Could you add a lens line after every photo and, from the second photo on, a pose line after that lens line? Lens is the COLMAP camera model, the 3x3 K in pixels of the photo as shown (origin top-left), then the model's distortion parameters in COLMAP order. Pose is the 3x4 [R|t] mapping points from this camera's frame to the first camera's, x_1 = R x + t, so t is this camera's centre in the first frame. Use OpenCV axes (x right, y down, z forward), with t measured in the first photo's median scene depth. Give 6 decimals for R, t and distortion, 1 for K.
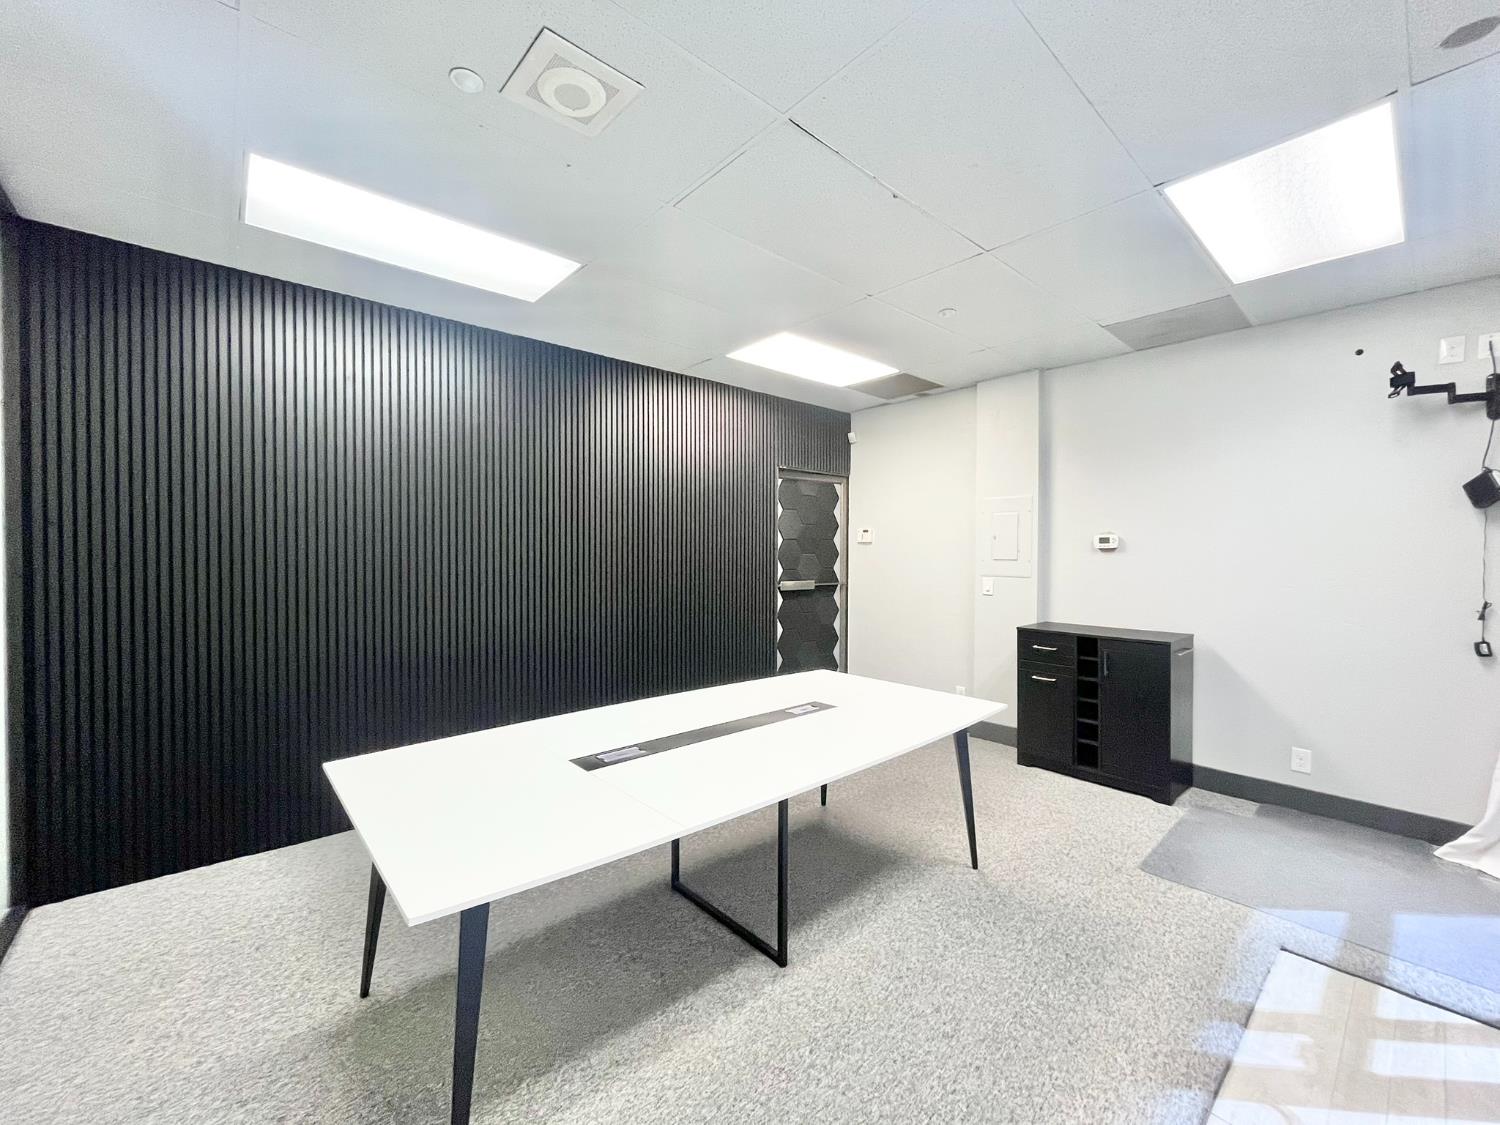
lens RADIAL K [[605.6, 0, 741.9], [0, 605.6, 559.9], [0, 0, 1]] dist [-0.011204, -0.000032]
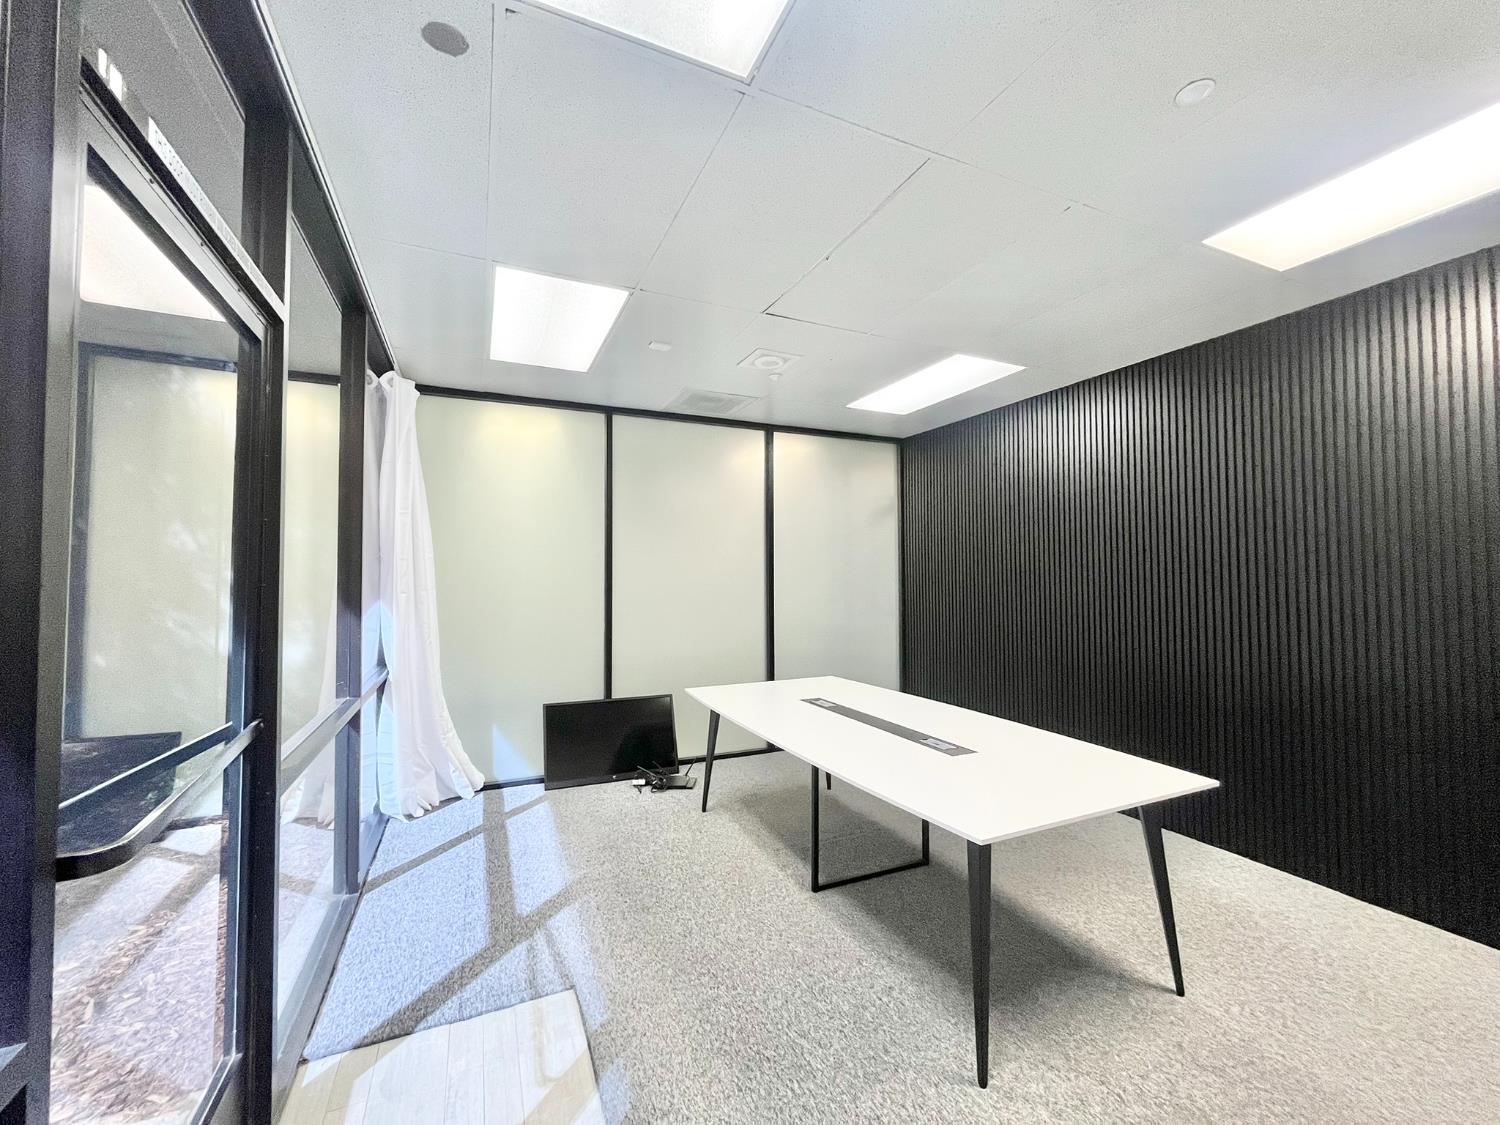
lens RADIAL K [[605.6, 0, 741.9], [0, 605.6, 559.9], [0, 0, 1]] dist [-0.011204, -0.000032]
pose [[-0.296069, -0.030655, -0.954674, 1.299816], [-0.005910, 0.999525, -0.030262, -0.018579], [0.955148, -0.003318, -0.296110, 1.144780]]
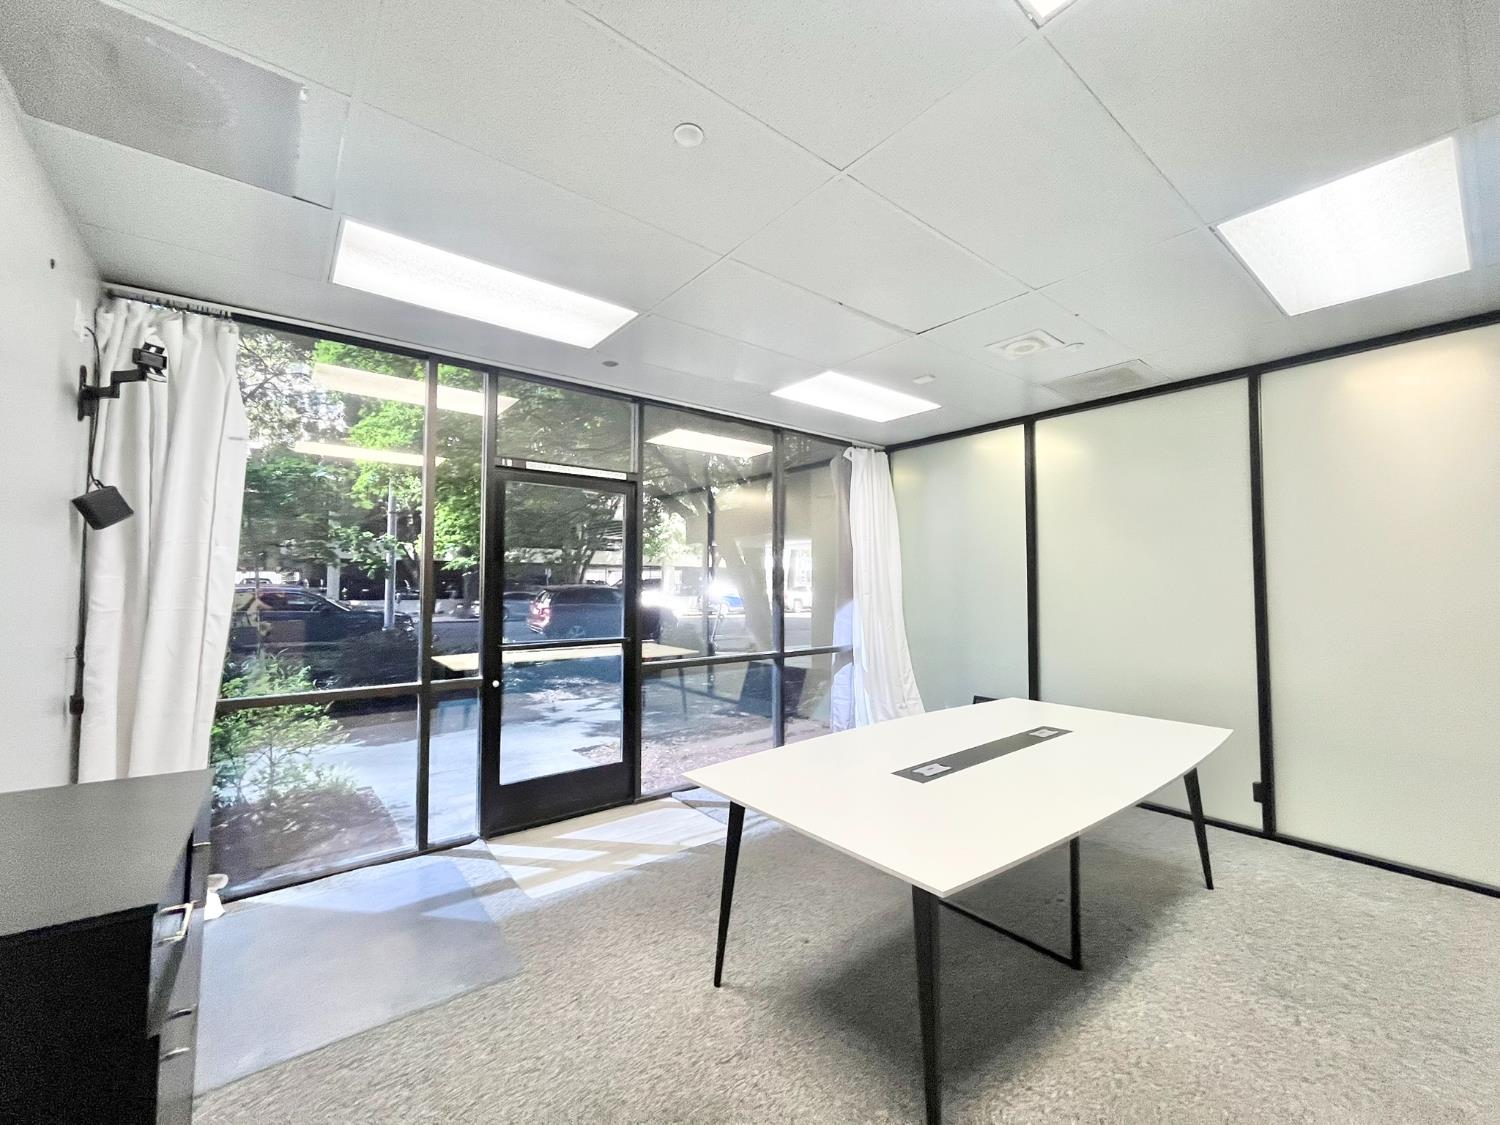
lens RADIAL K [[605.6, 0, 741.9], [0, 605.6, 559.9], [0, 0, 1]] dist [-0.011204, -0.000032]
pose [[-0.998644, -0.005420, 0.051775, 0.381721], [-0.007066, 0.999474, -0.031661, -0.029770], [-0.051576, -0.031983, -0.998157, 2.191820]]
